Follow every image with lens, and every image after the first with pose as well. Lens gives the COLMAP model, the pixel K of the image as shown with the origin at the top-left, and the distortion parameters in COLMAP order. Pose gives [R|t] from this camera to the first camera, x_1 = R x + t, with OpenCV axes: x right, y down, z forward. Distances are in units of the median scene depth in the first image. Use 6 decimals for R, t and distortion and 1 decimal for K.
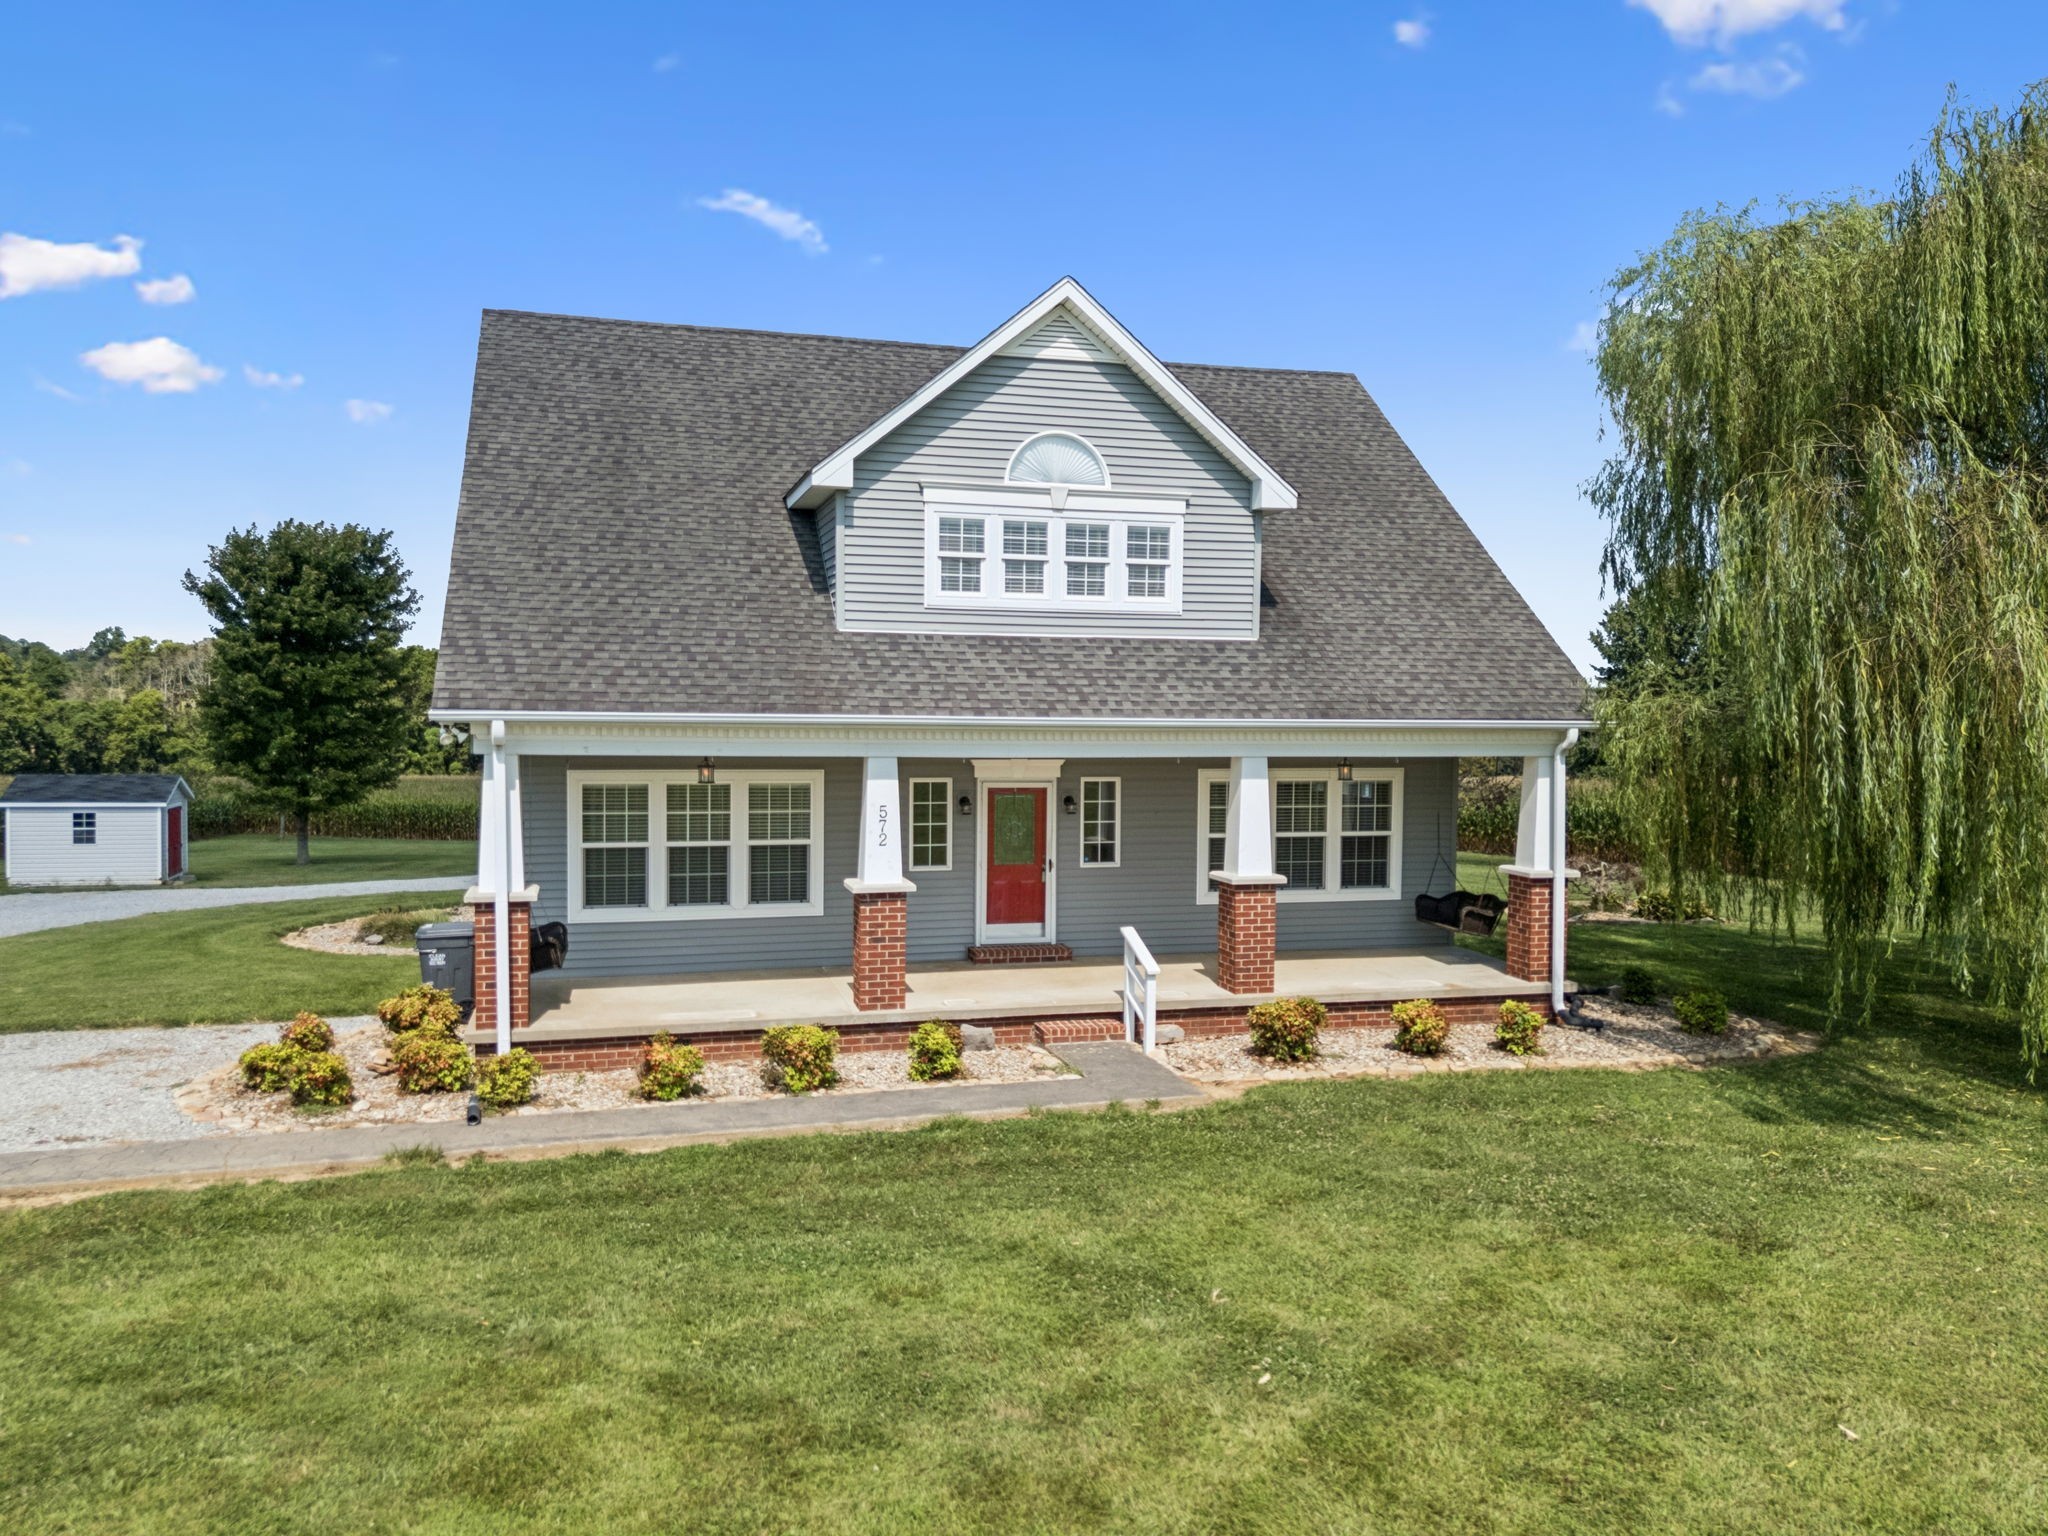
lens RADIAL K [[1501.3, 0, 1045.5], [0, 1501.3, 766.6], [0, 0, 1]] dist [0.013326, -0.002415]
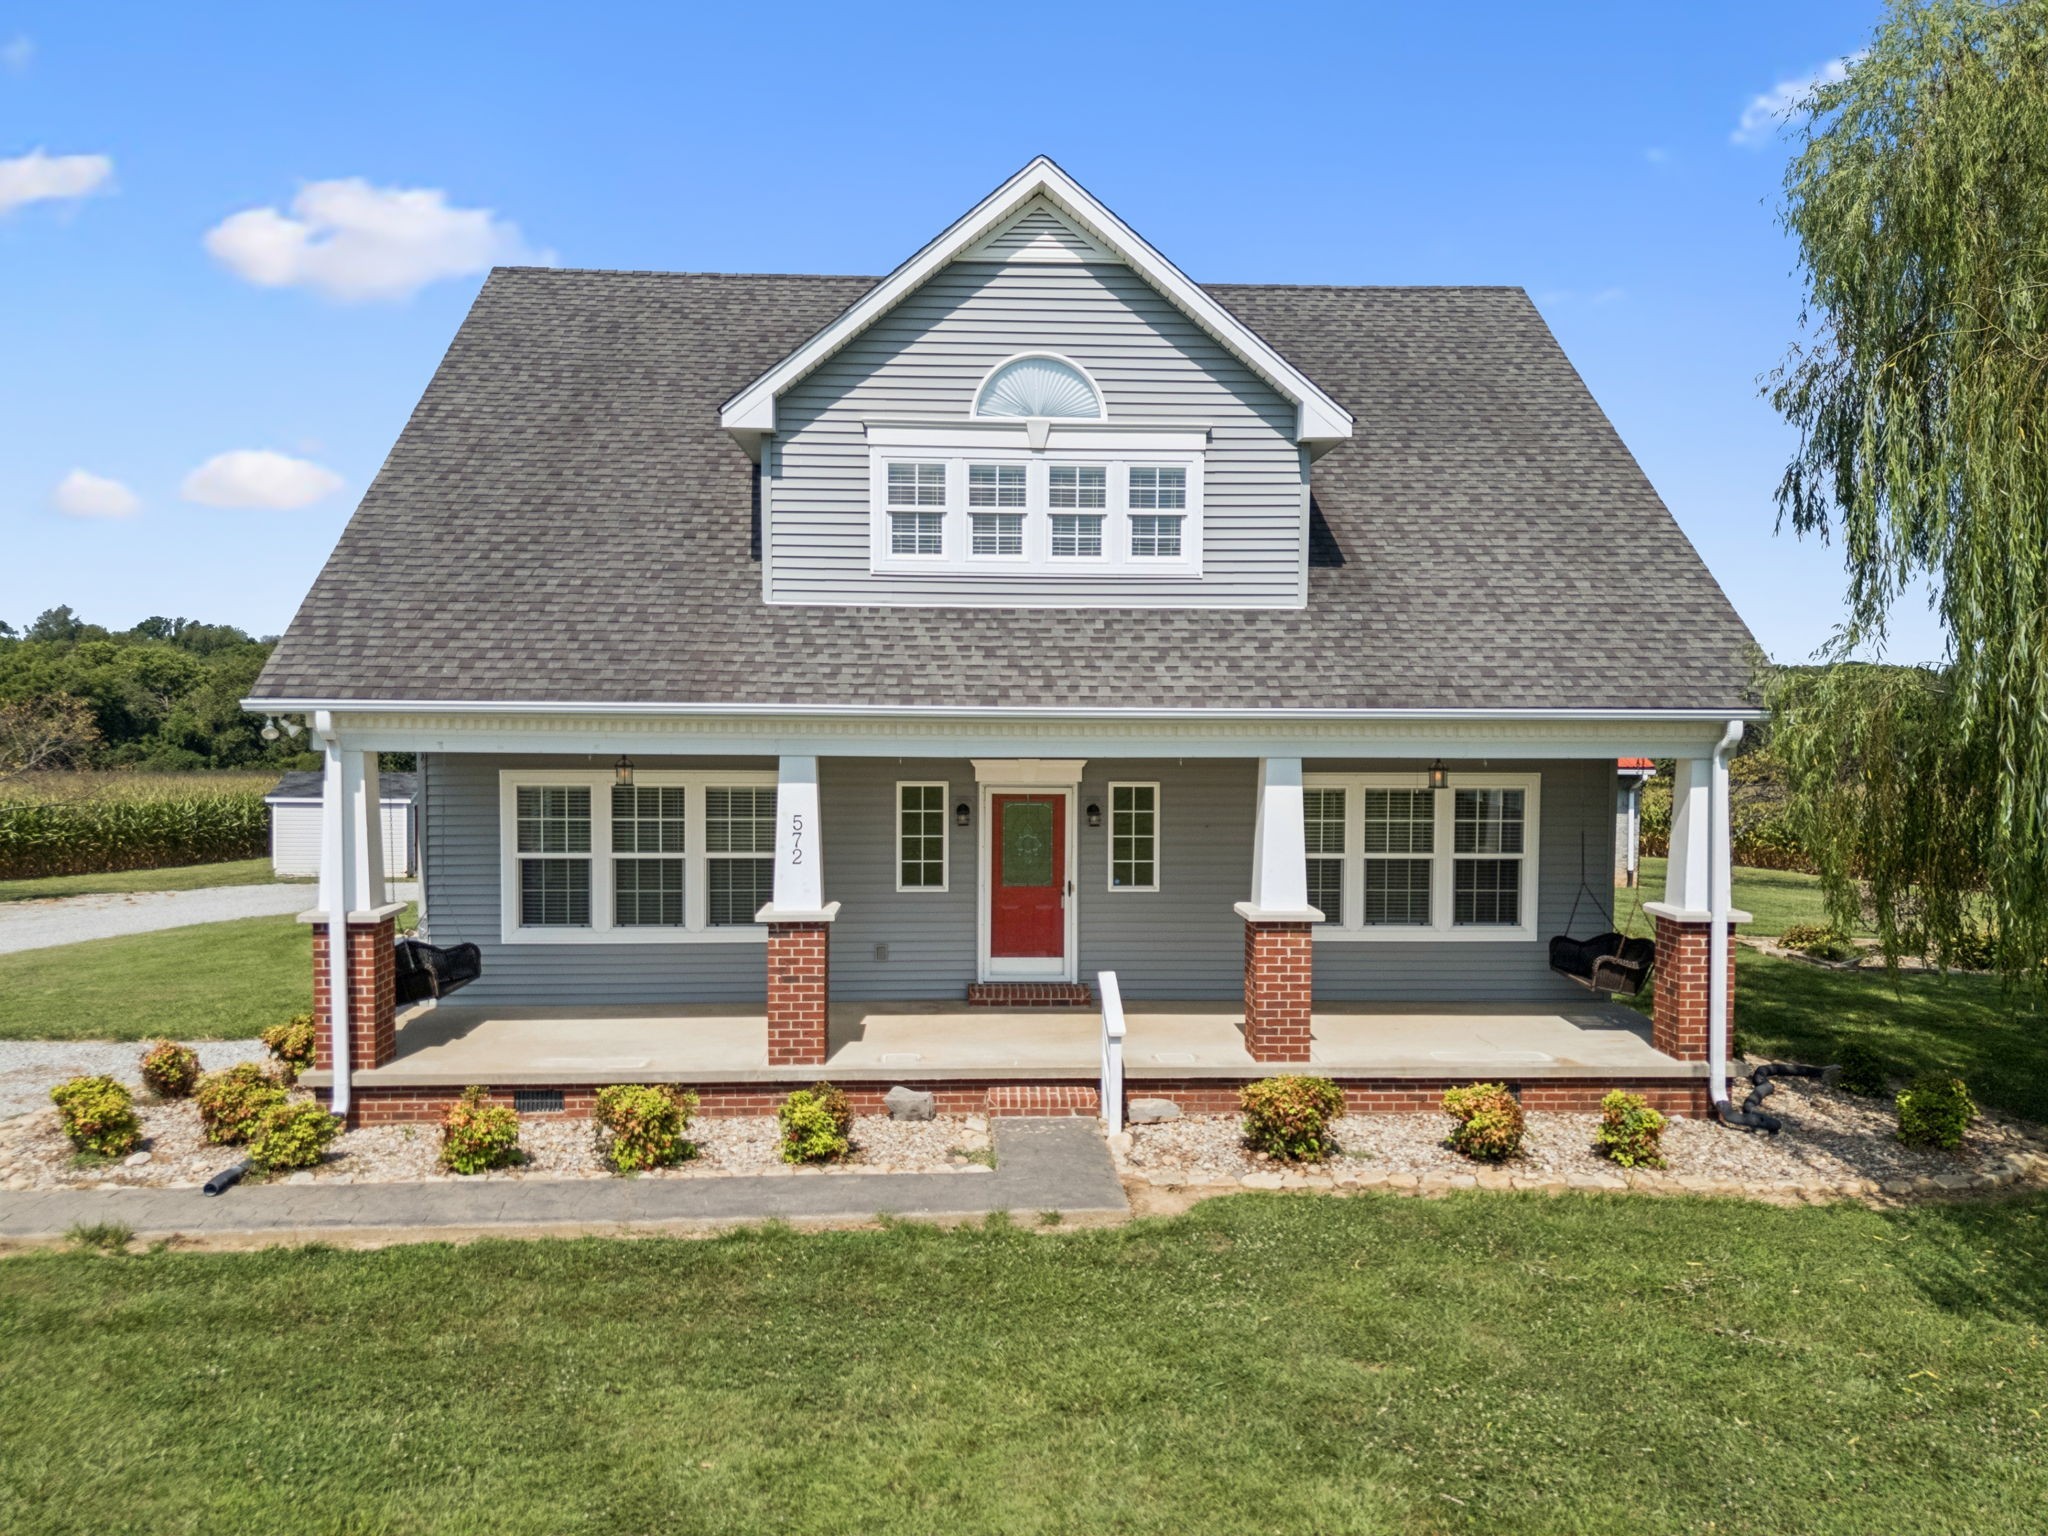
lens RADIAL K [[1501.3, 0, 1045.5], [0, 1501.3, 766.6], [0, 0, 1]] dist [0.013326, -0.002415]
pose [[0.975946, 0.004840, -0.217958, 0.192239], [-0.005095, 0.999987, -0.000608, -0.000635], [0.217953, 0.001704, 0.975958, 0.219349]]
